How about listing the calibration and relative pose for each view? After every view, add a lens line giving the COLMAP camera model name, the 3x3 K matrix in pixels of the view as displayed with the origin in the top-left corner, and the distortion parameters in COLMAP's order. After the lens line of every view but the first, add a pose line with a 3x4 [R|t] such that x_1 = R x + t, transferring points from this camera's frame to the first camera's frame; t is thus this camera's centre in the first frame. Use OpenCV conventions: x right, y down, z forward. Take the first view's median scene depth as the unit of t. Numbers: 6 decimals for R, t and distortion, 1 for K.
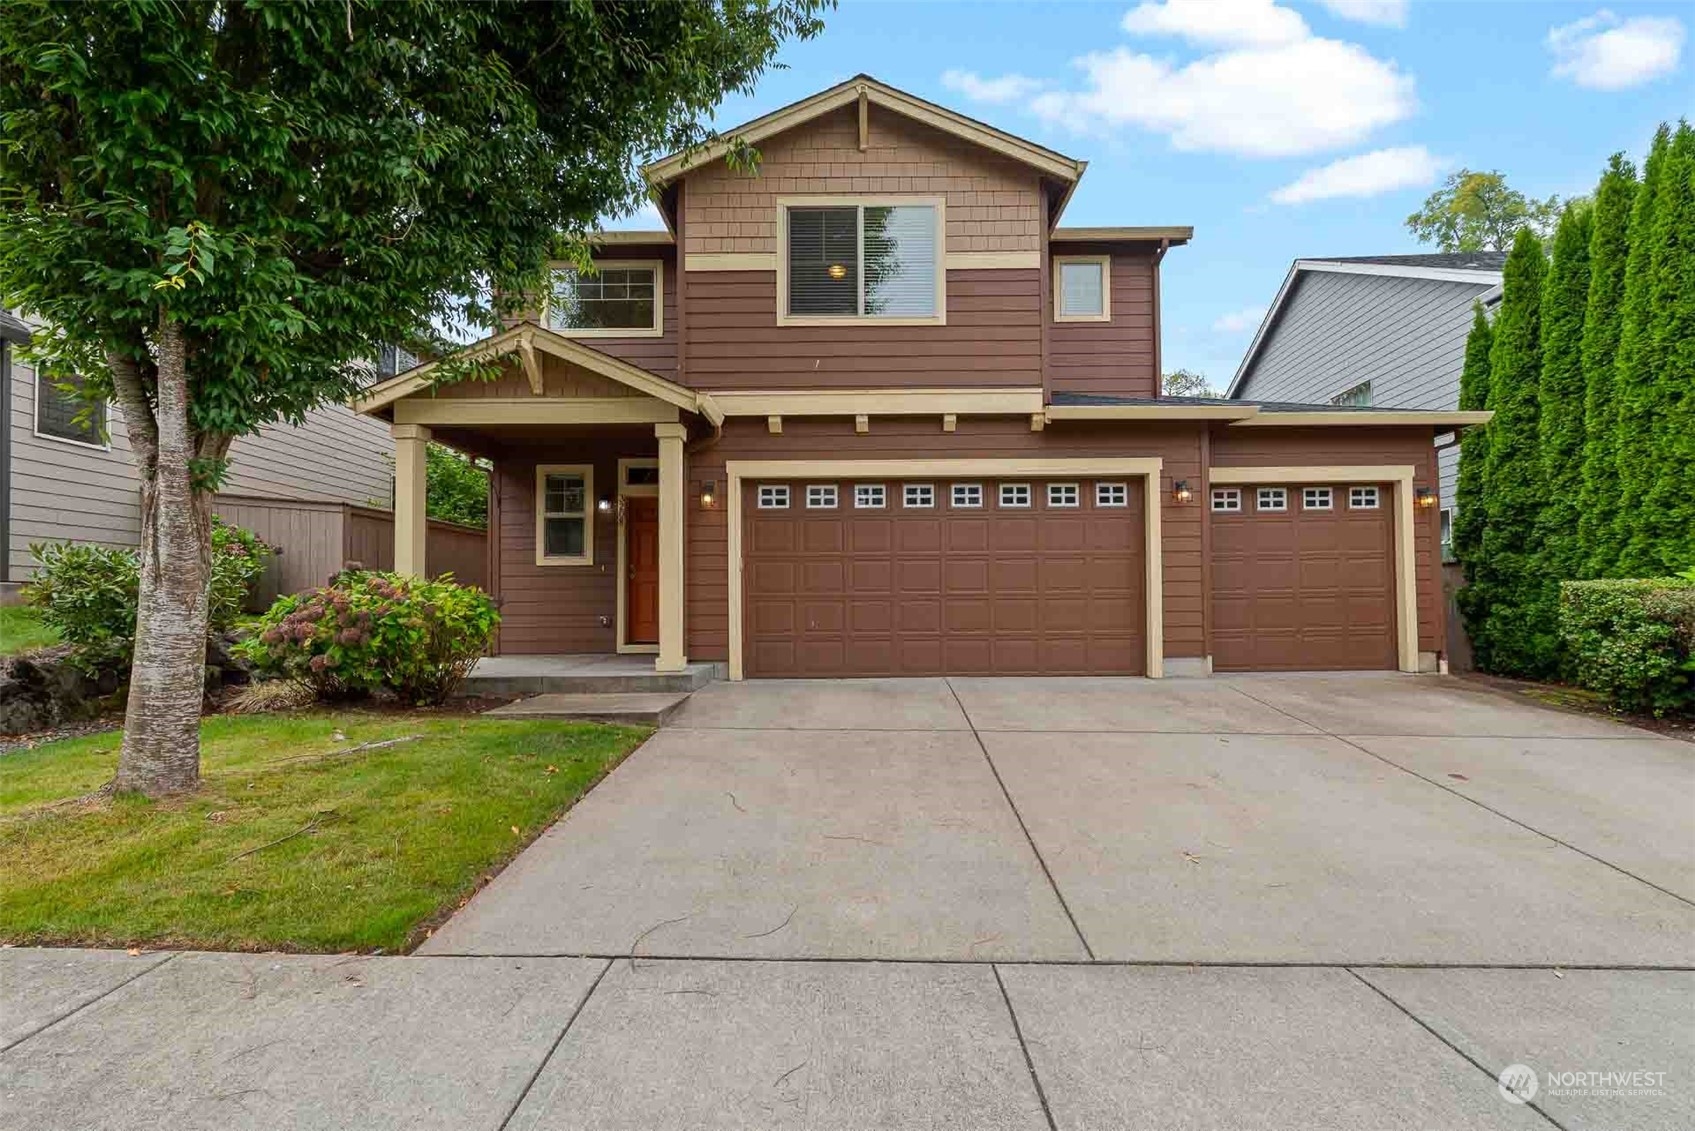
lens RADIAL K [[742.3, 0, 849.9], [0, 742.3, 570.3], [0, 0, 1]] dist [0.004273, -0.001474]
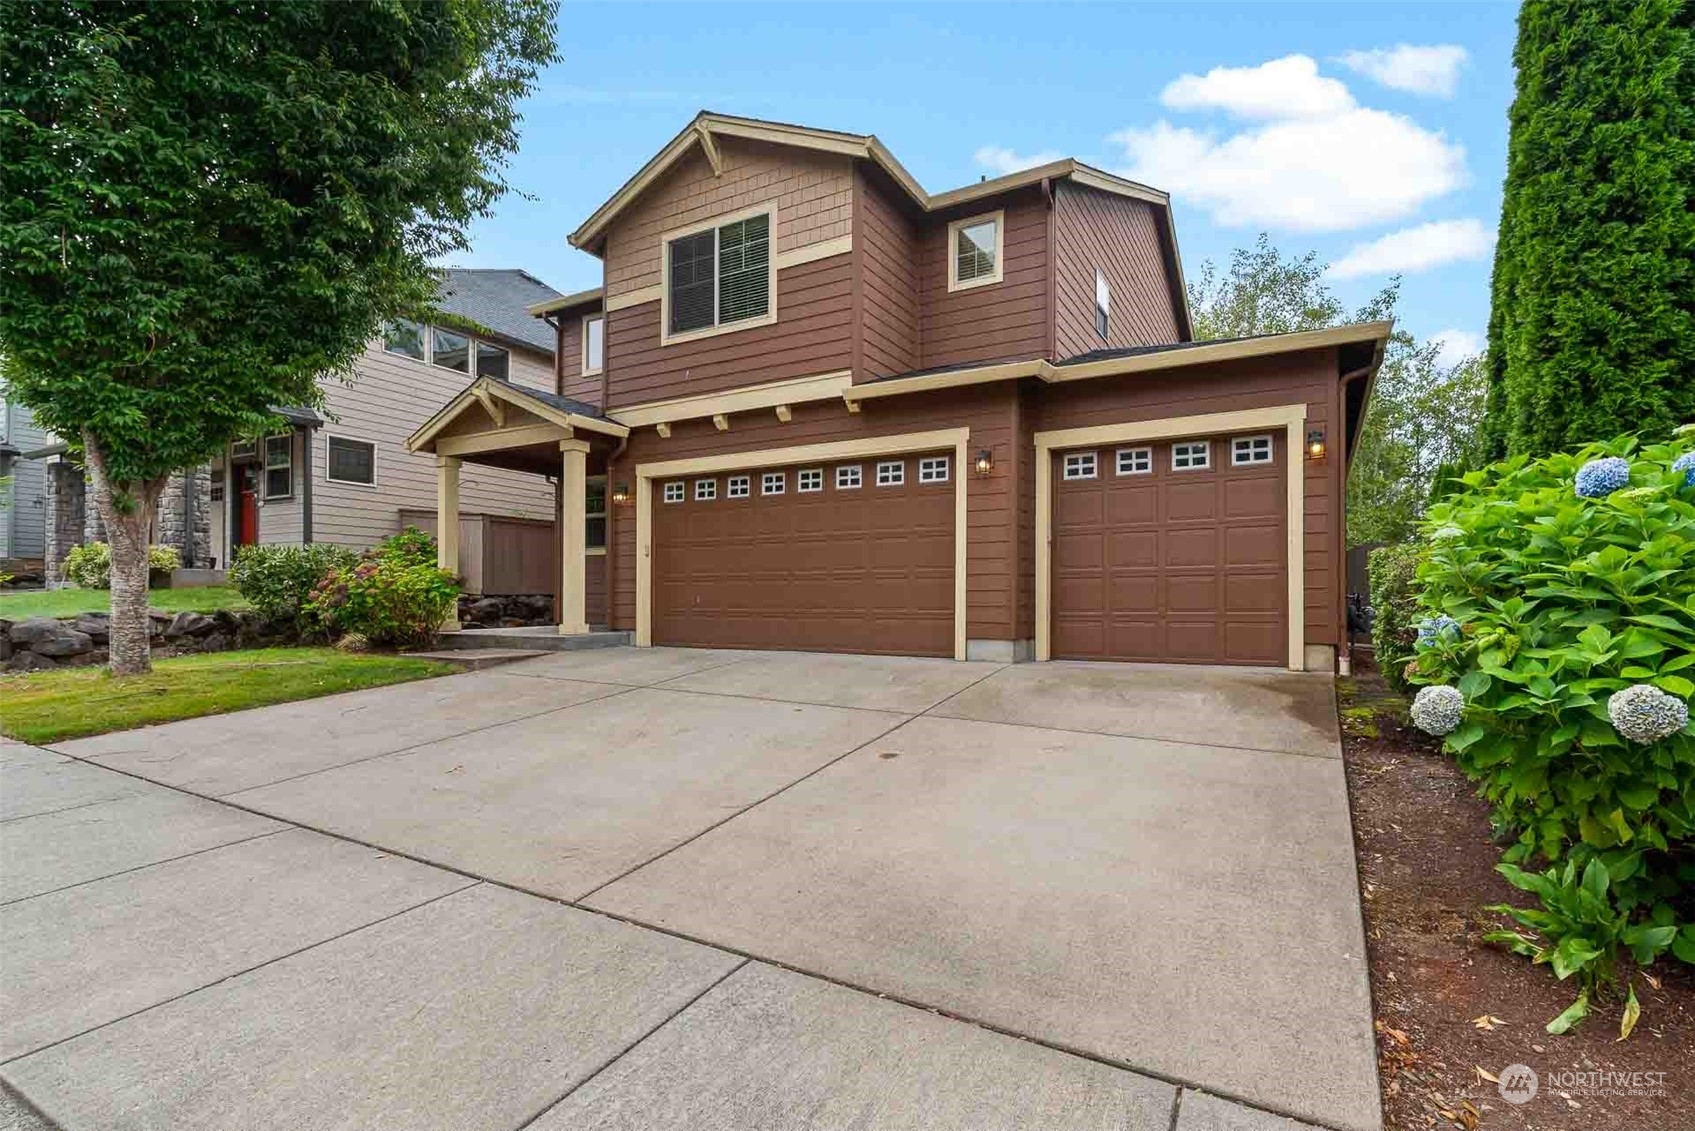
lens RADIAL K [[742.3, 0, 853.9], [0, 742.3, 571.3], [0, 0, 1]] dist [0.004273, -0.001474]
pose [[0.882708, -0.007079, -0.469868, 0.718351], [0.019403, 0.999583, 0.021391, 0.007121], [0.469521, -0.027999, 0.882477, 0.095594]]
